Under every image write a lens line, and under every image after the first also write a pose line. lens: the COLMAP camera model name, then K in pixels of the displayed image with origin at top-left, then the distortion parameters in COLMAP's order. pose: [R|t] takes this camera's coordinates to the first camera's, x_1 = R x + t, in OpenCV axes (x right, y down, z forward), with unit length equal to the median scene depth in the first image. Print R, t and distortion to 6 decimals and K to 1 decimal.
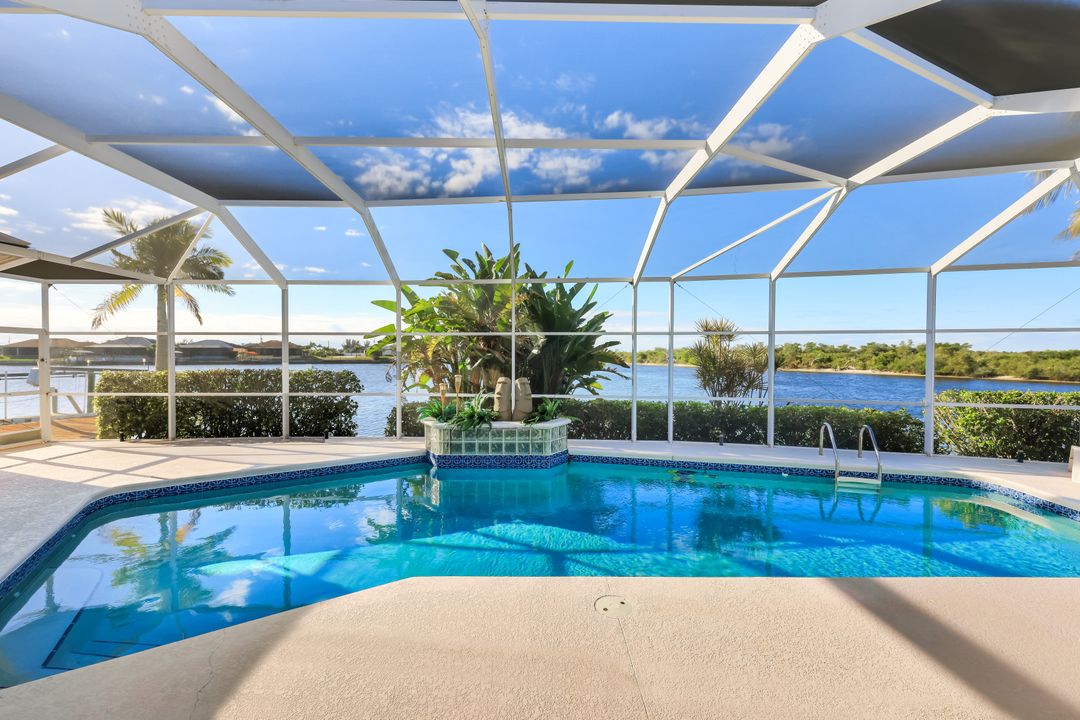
lens RADIAL K [[459.3, 0, 538.1], [0, 459.3, 358.2], [0, 0, 1]] dist [0.002702, 0.000204]
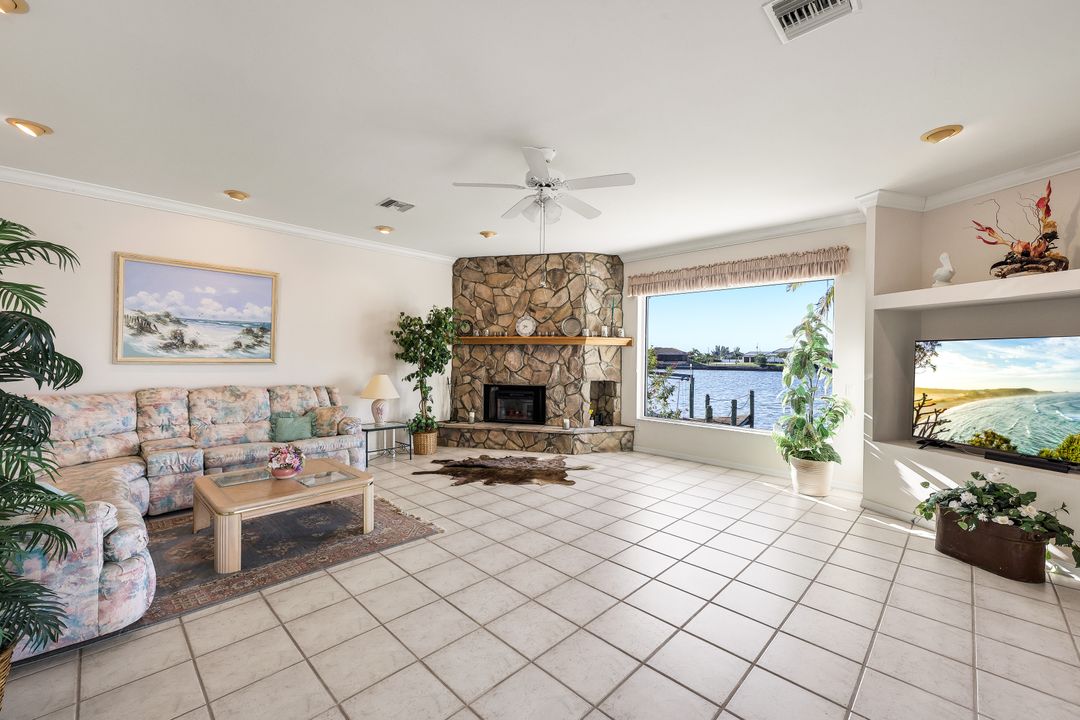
lens RADIAL K [[439.3, 0, 537.0], [0, 439.3, 359.7], [0, 0, 1]] dist [-0.002228, -0.000503]
pose [[0.711028, 0.009464, -0.703100, -1.043790], [-0.017315, 0.999842, -0.004052, 0.004347], [0.702951, 0.015055, 0.711079, 0.152293]]
